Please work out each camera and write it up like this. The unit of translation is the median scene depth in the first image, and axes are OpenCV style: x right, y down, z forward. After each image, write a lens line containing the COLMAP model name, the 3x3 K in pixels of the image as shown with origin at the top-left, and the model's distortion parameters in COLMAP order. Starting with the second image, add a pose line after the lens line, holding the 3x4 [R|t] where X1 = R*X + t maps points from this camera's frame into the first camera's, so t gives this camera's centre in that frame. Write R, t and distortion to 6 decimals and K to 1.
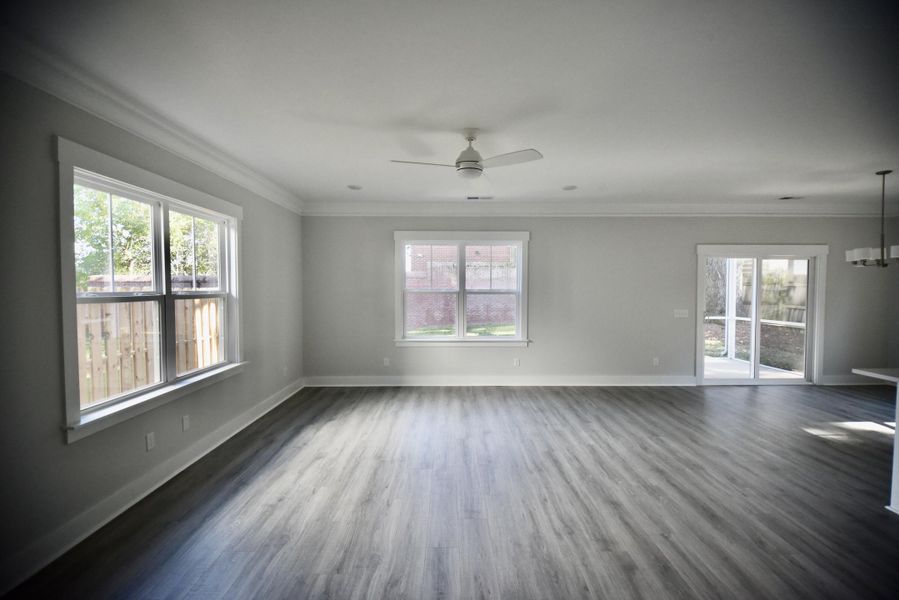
lens RADIAL K [[391.3, 0, 450.2], [0, 391.3, 299.2], [0, 0, 1]] dist [0.028390, 0.000075]
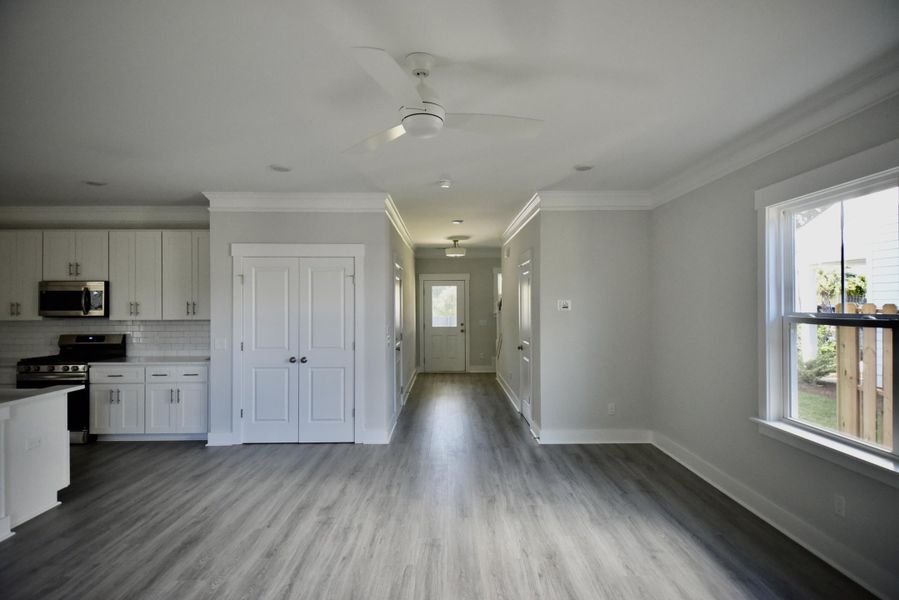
lens RADIAL K [[446.0, 0, 453.9], [0, 446.0, 304.5], [0, 0, 1]] dist [0.004282, 0.001055]
pose [[-0.999940, 0.002967, -0.010569, 0.011670], [0.002728, 0.999742, 0.022546, -0.058249], [0.010633, 0.022516, -0.999690, 1.842630]]
